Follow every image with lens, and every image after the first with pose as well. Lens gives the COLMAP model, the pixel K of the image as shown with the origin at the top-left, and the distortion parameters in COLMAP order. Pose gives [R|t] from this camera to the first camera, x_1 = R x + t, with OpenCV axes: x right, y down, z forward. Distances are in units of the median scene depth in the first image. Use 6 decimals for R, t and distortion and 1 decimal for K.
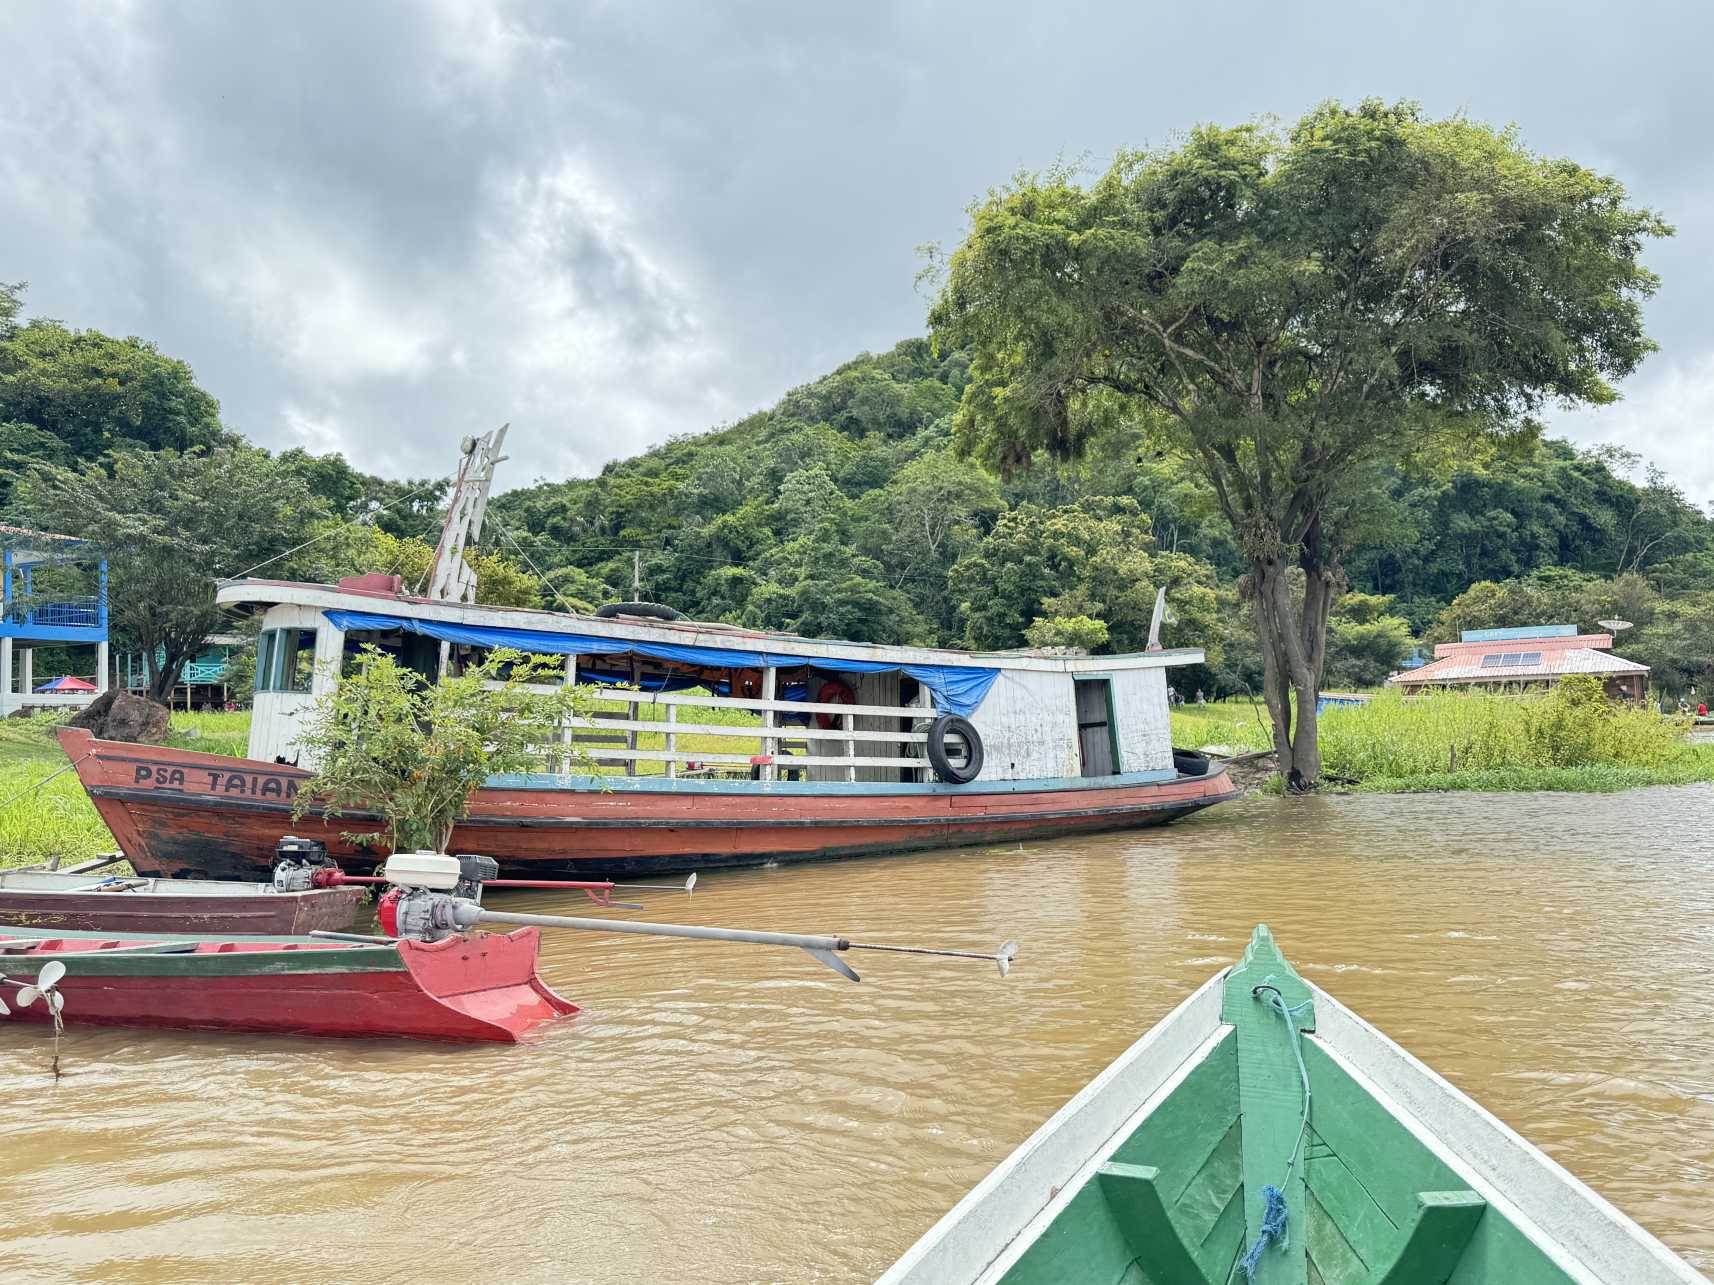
lens RADIAL K [[1347.6, 0, 861.5], [0, 1347.6, 663.4], [0, 0, 1]] dist [0.007718, -0.050428]
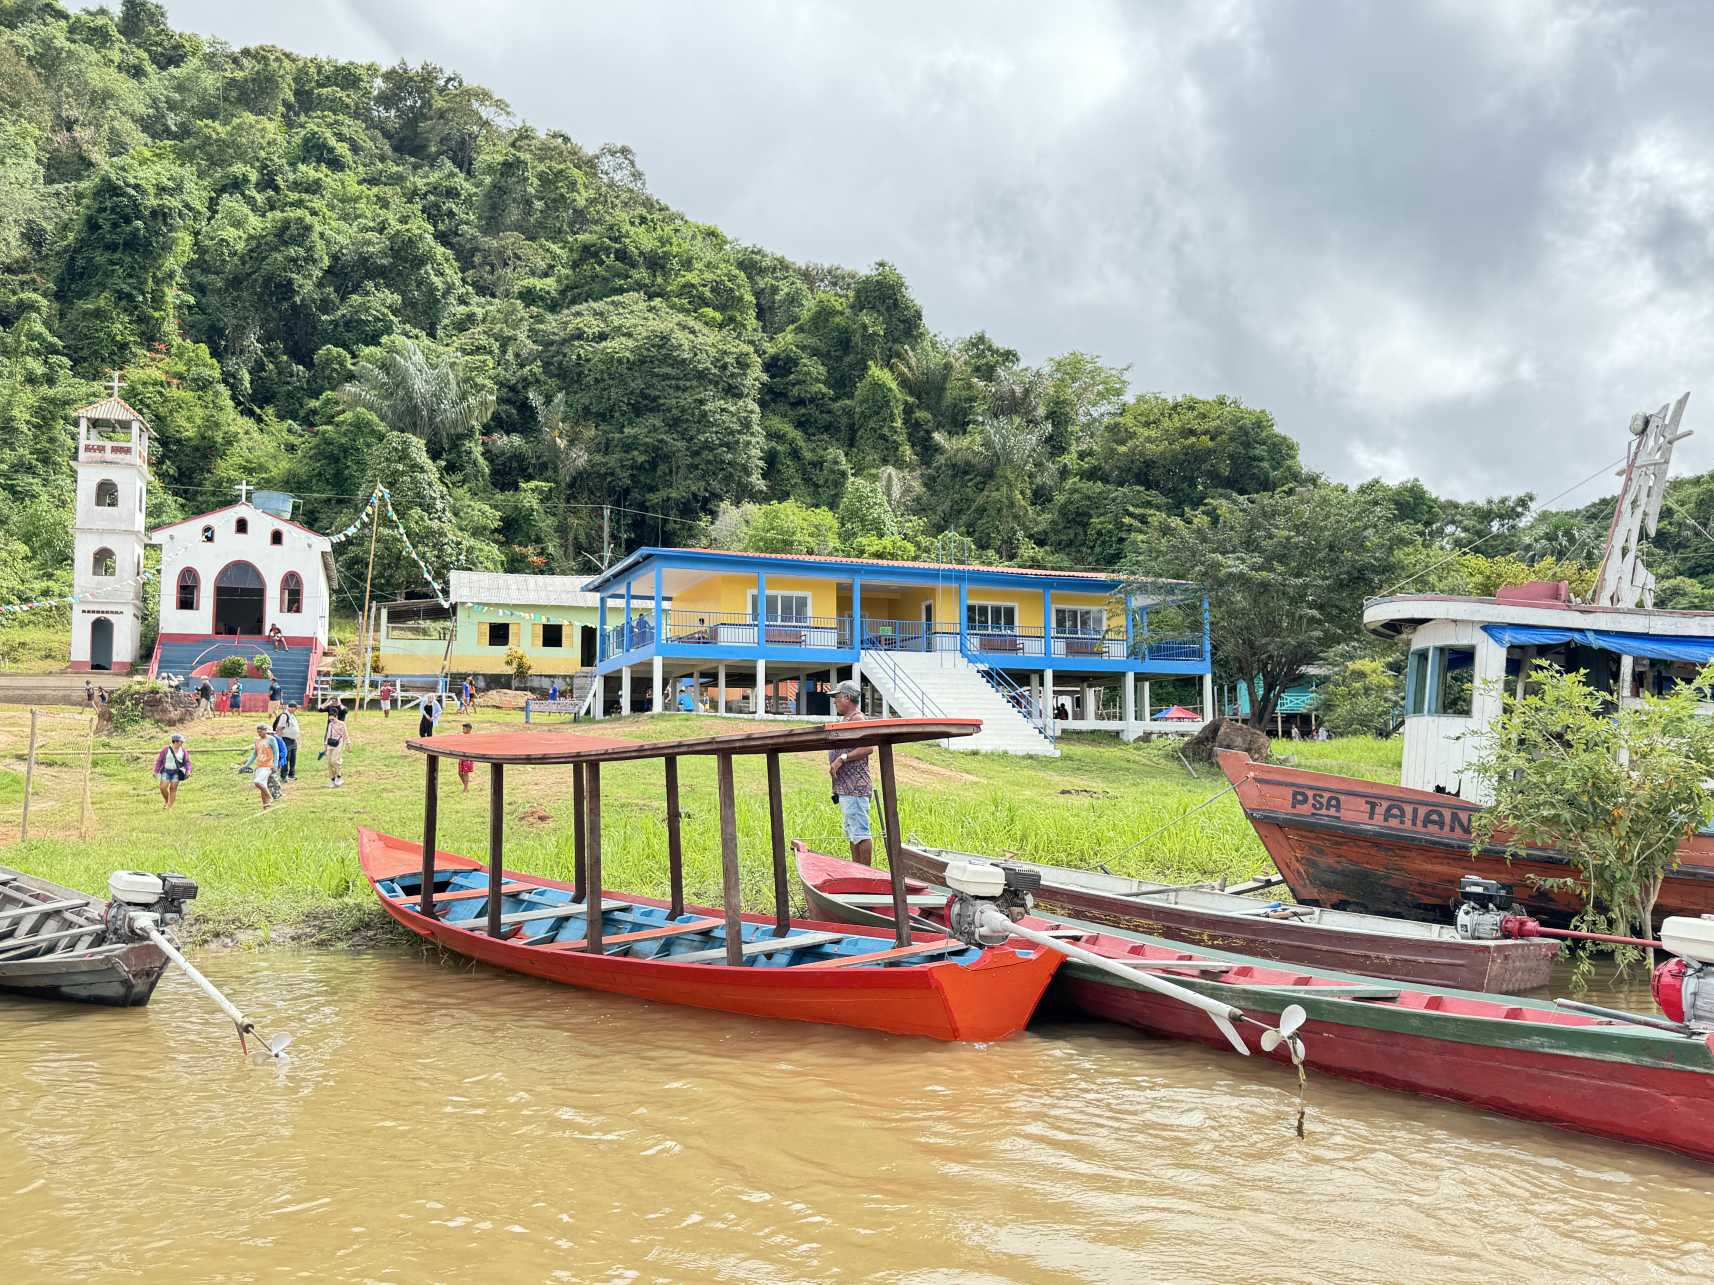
lens RADIAL K [[1347.6, 0, 861.5], [0, 1347.6, 663.4], [0, 0, 1]] dist [0.007718, -0.050428]
pose [[0.726010, -0.029034, -0.687071, -0.078846], [0.014044, 0.999526, -0.027398, 0.005055], [0.687541, 0.010242, 0.726073, 0.057261]]
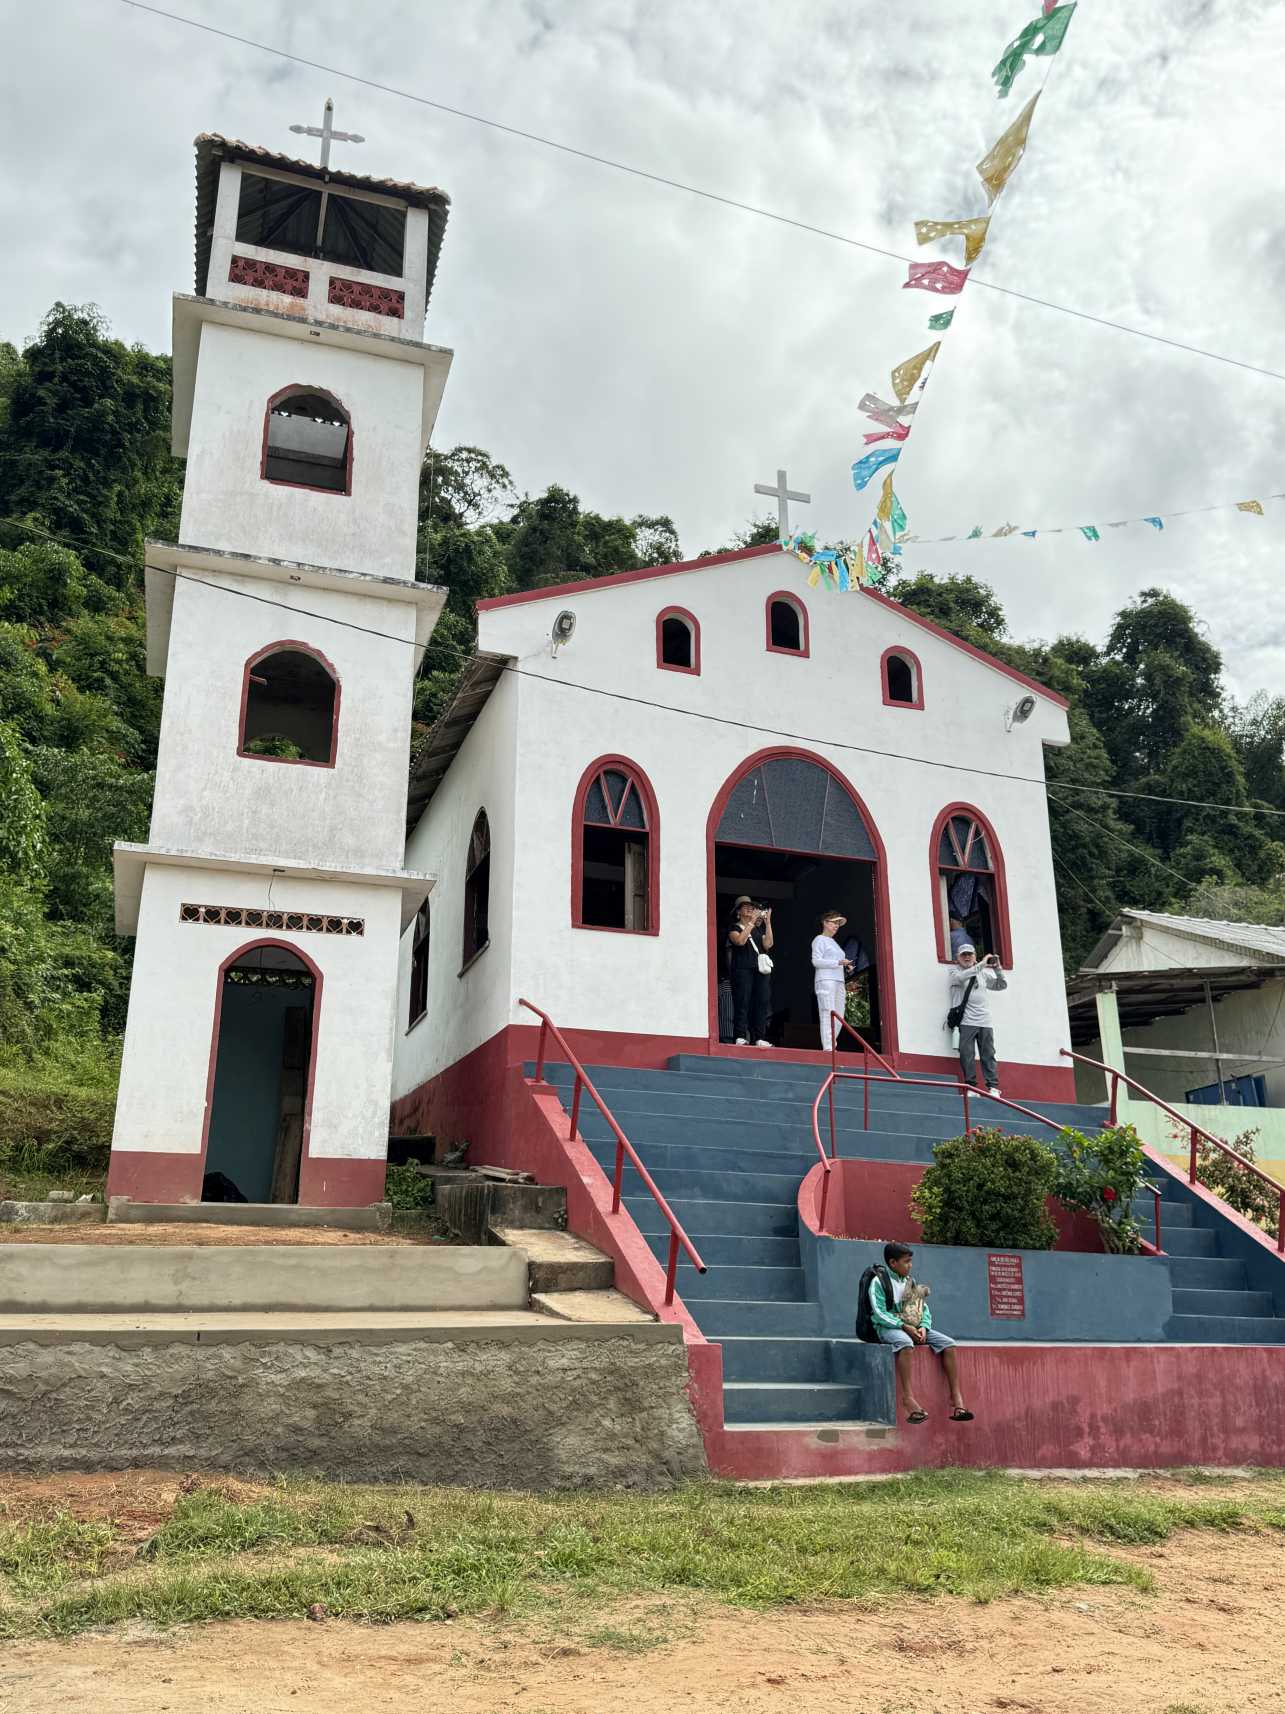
lens RADIAL K [[1347.6, 0, 642.5], [0, 1347.6, 857.0], [0, 0, 1]] dist [0.007718, -0.050428]
pose [[0.732889, -0.207073, -0.648070, -0.256891], [0.019719, 0.958621, -0.284002, 0.000756], [0.680063, 0.195362, 0.706646, 0.101297]]
